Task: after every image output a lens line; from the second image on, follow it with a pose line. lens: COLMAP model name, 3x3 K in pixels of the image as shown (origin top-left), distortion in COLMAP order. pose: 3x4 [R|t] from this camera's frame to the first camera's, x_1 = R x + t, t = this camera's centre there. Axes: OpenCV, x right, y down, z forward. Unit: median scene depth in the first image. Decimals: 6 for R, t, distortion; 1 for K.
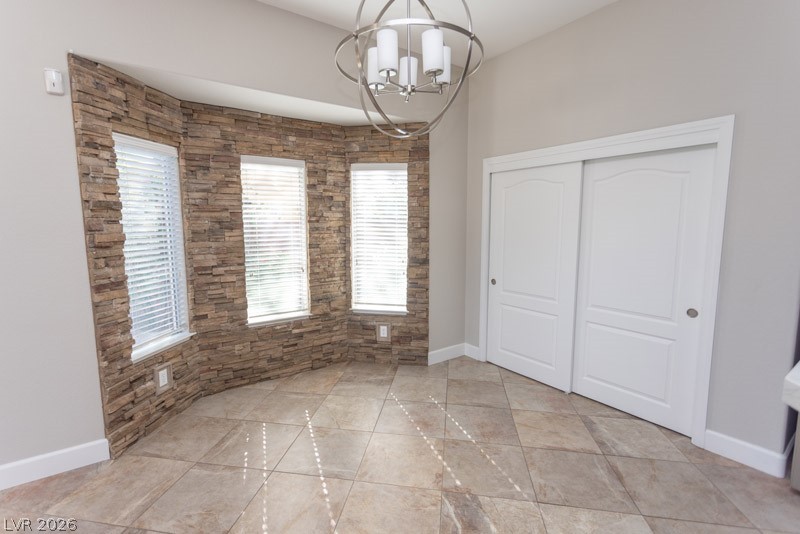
lens RADIAL K [[377.6, 0, 392.0], [0, 377.6, 266.5], [0, 0, 1]] dist [0.003301, 0.000347]
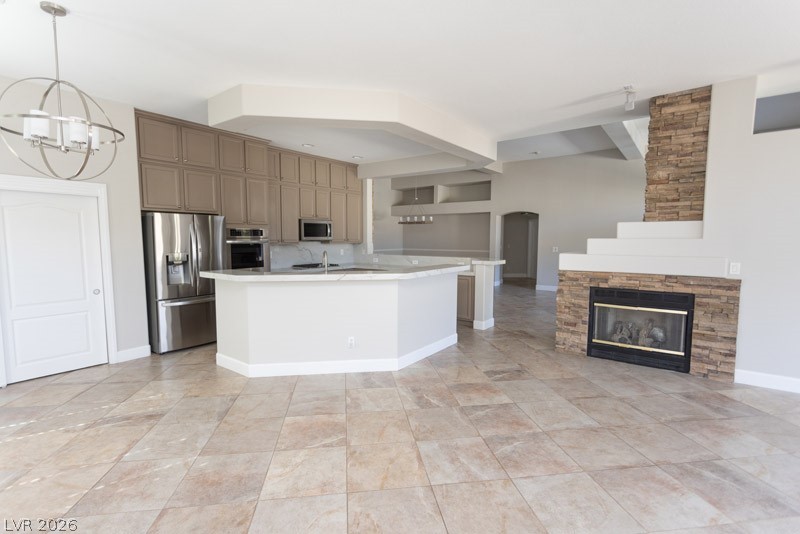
lens RADIAL K [[387.2, 0, 393.9], [0, 387.2, 268.4], [0, 0, 1]] dist [0.003220, -0.000407]
pose [[-0.287729, -0.075068, 0.954765, -1.748466], [0.114960, 0.987008, 0.112248, -0.033963], [-0.950787, 0.142057, -0.275361, 0.251355]]
